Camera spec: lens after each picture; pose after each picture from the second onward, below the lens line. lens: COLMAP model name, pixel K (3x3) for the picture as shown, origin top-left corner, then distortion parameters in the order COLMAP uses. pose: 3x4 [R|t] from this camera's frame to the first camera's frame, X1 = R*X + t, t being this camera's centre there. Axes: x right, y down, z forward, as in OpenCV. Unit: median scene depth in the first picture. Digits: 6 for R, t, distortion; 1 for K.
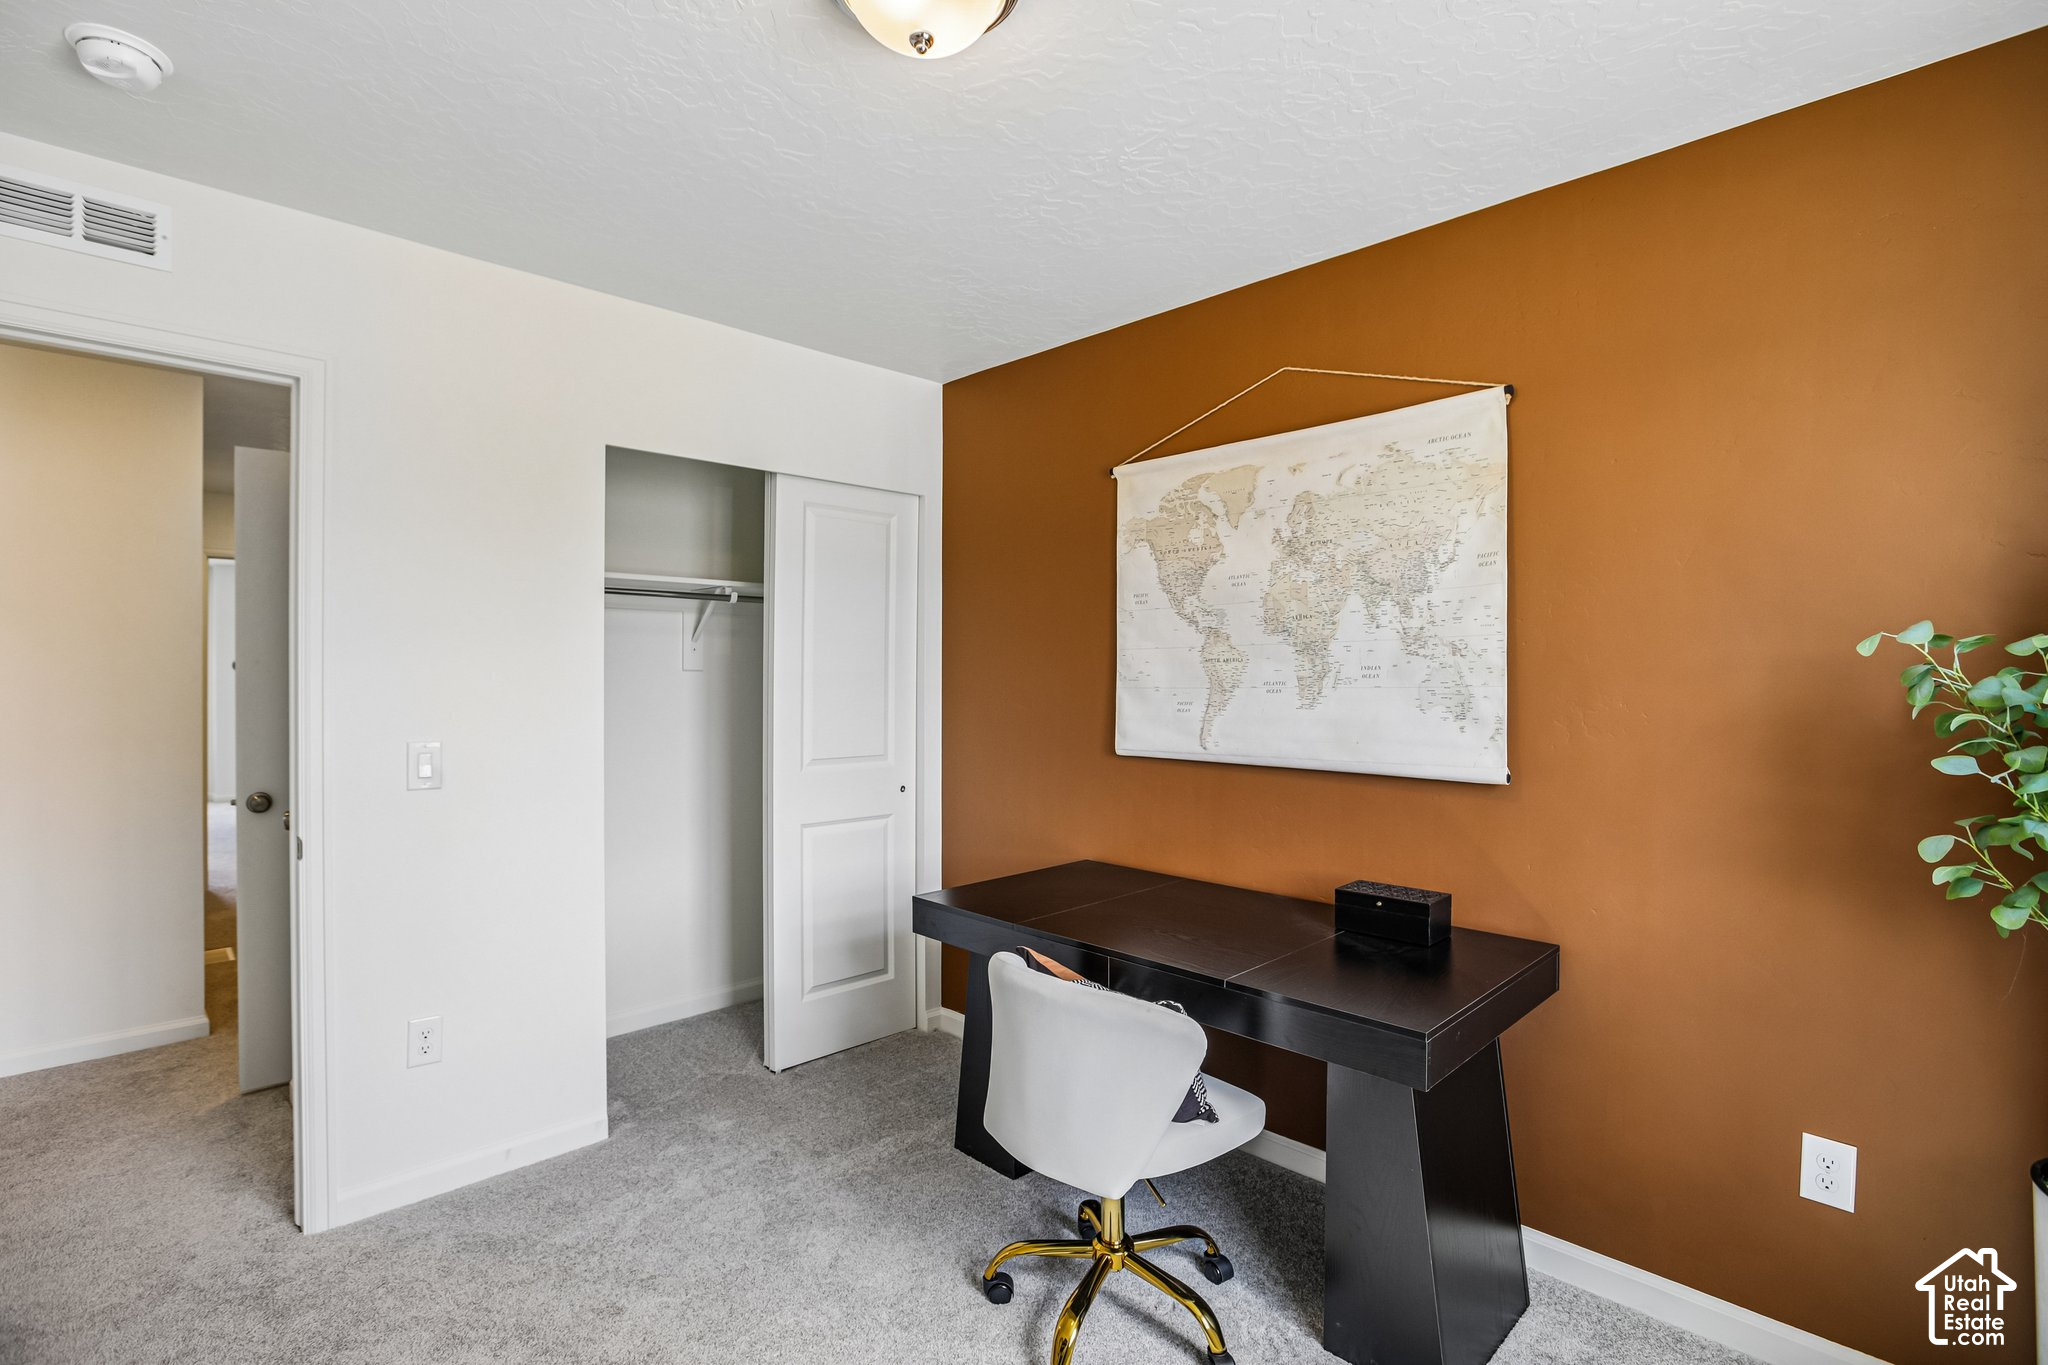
lens RADIAL K [[939.6, 0, 1015.8], [0, 939.6, 683.2], [0, 0, 1]] dist [-0.056191, 0.023518]
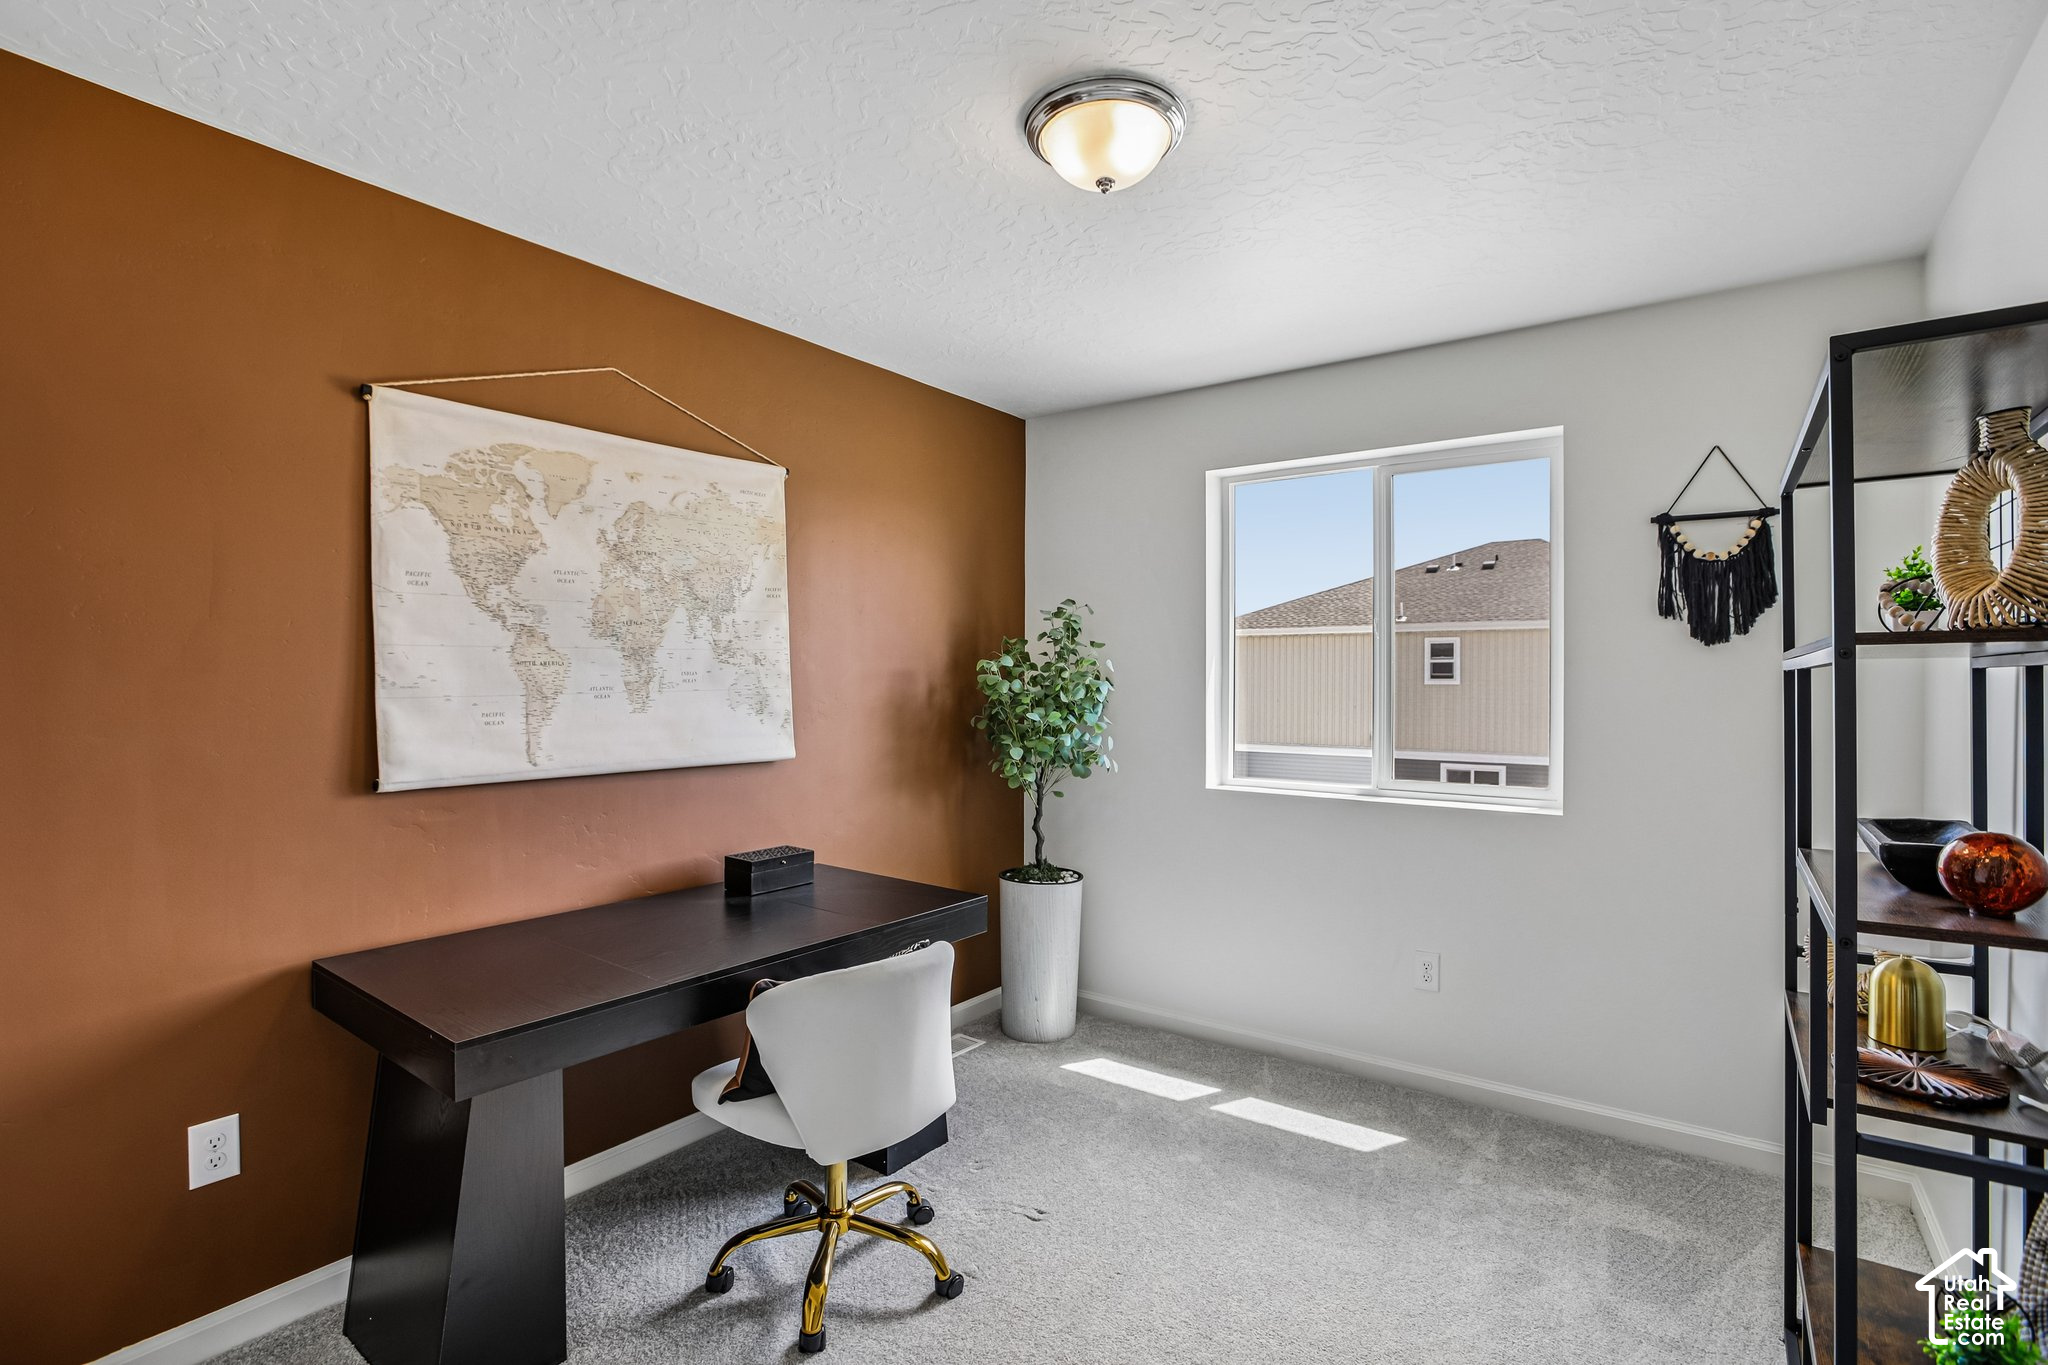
lens RADIAL K [[939.6, 0, 1015.8], [0, 939.6, 683.2], [0, 0, 1]] dist [-0.056191, 0.023518]
pose [[-0.131103, -0.012192, 0.991294, -0.740981], [0.001233, 0.999922, 0.012462, -0.016913], [-0.991368, 0.002856, -0.131078, 0.703963]]
